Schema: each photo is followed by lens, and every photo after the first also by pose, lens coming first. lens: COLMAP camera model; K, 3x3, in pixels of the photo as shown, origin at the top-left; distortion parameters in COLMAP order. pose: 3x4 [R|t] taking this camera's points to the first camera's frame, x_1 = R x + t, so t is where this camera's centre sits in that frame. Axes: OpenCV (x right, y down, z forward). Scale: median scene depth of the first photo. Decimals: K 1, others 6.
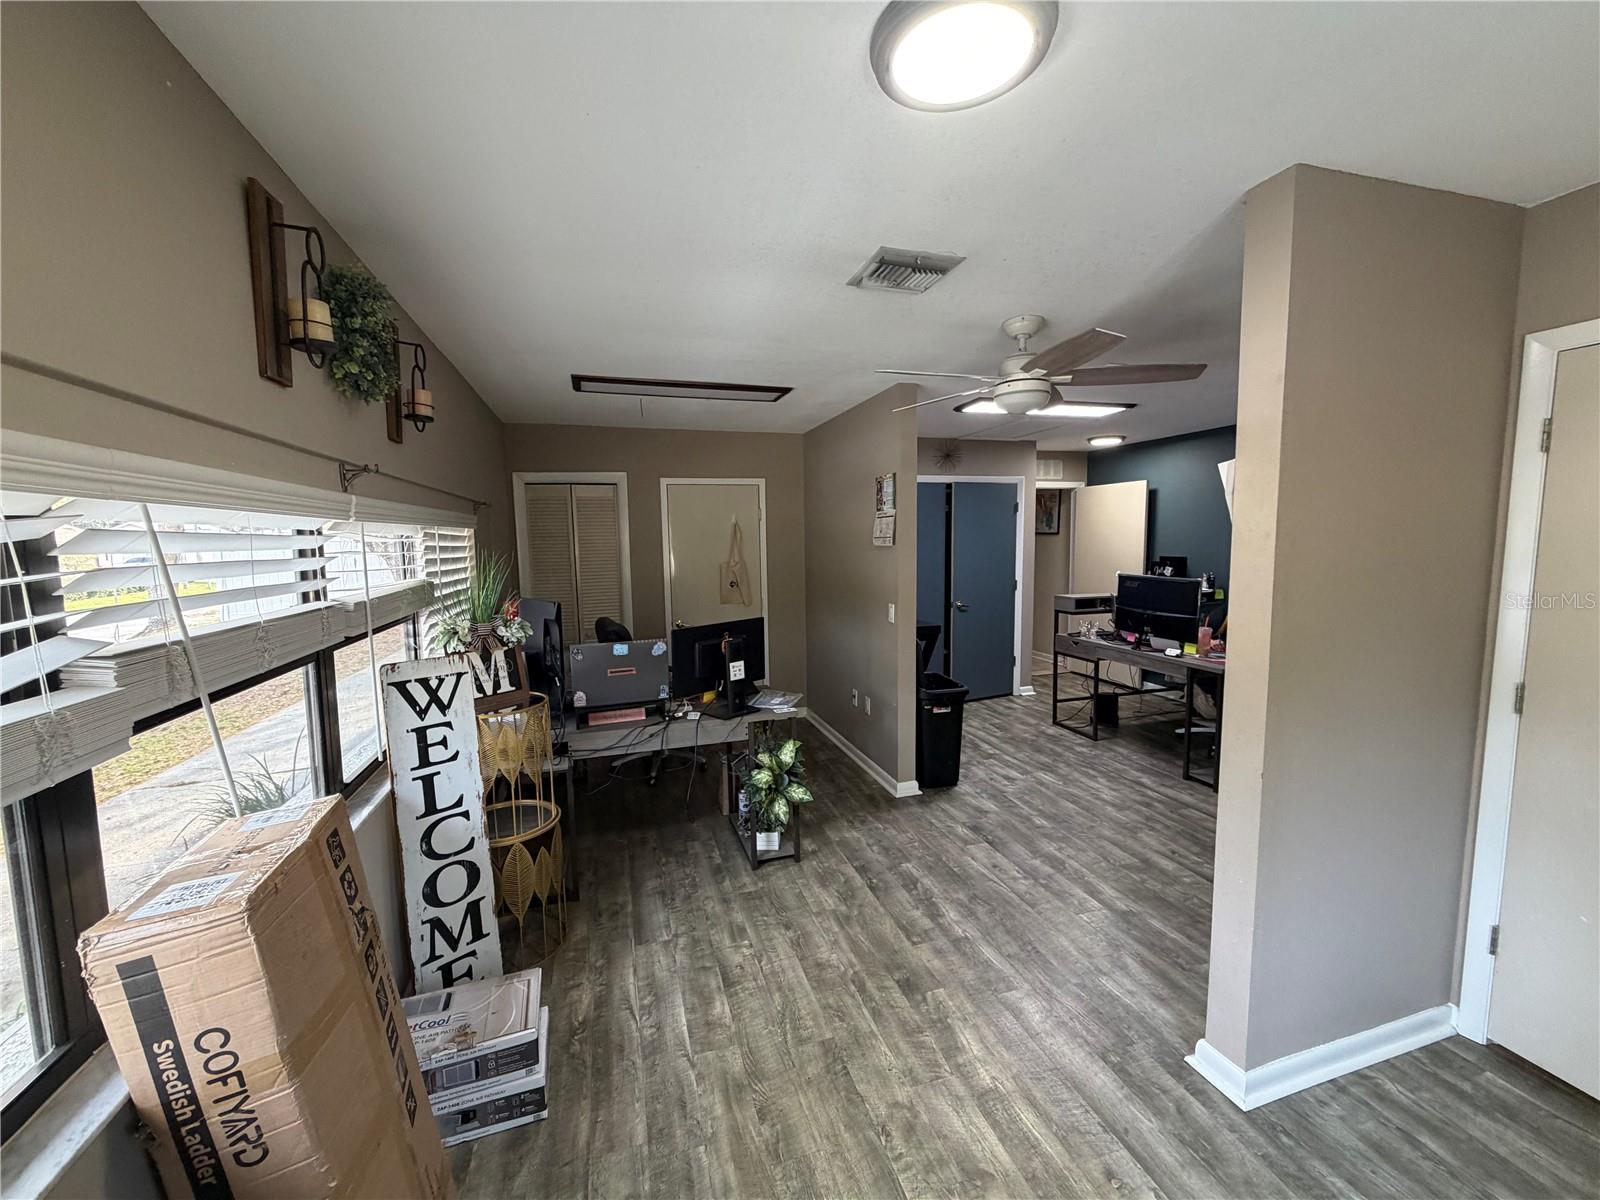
lens RADIAL K [[637.3, 0, 801.8], [0, 637.3, 601.4], [0, 0, 1]] dist [0.001354, 0.000742]
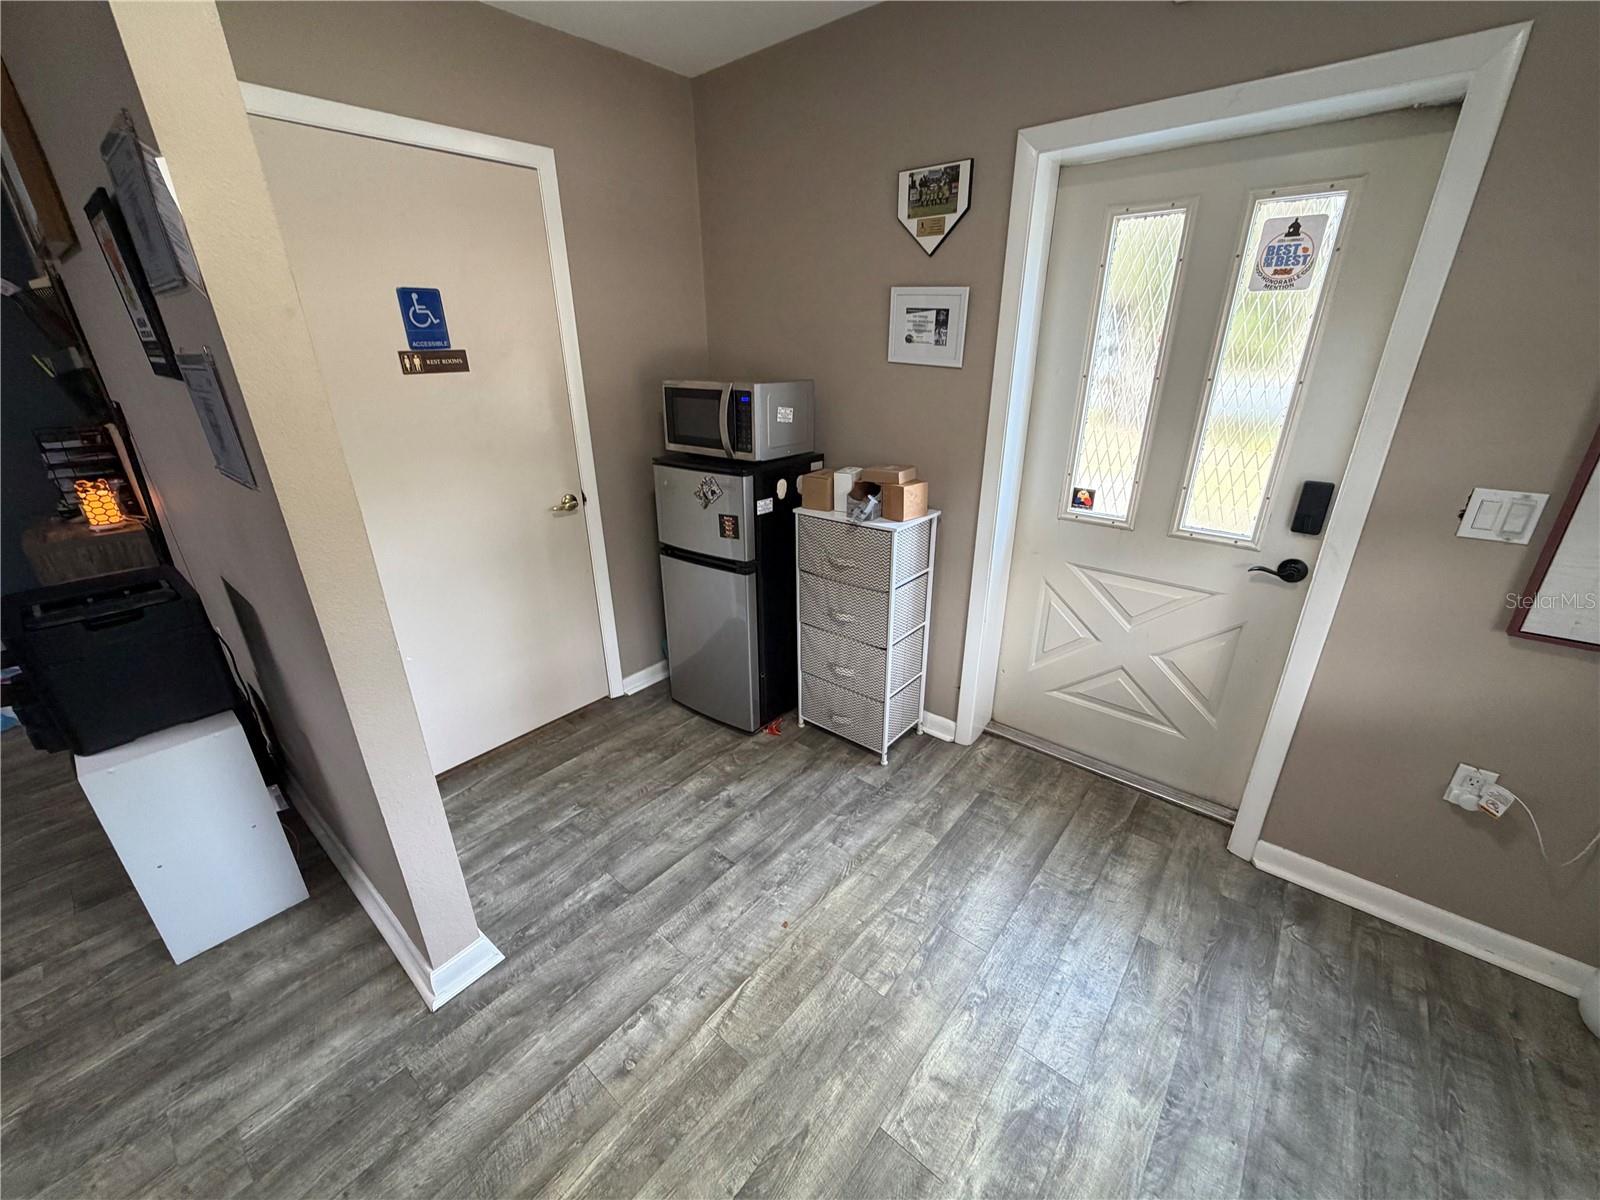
lens RADIAL K [[637.3, 0, 799.1], [0, 637.3, 601.8], [0, 0, 1]] dist [0.001354, 0.000742]
pose [[-0.543738, -0.301163, 0.783358, -0.152296], [0.098087, 0.904196, 0.415703, -0.053416], [-0.833503, 0.302870, -0.462106, 0.946142]]
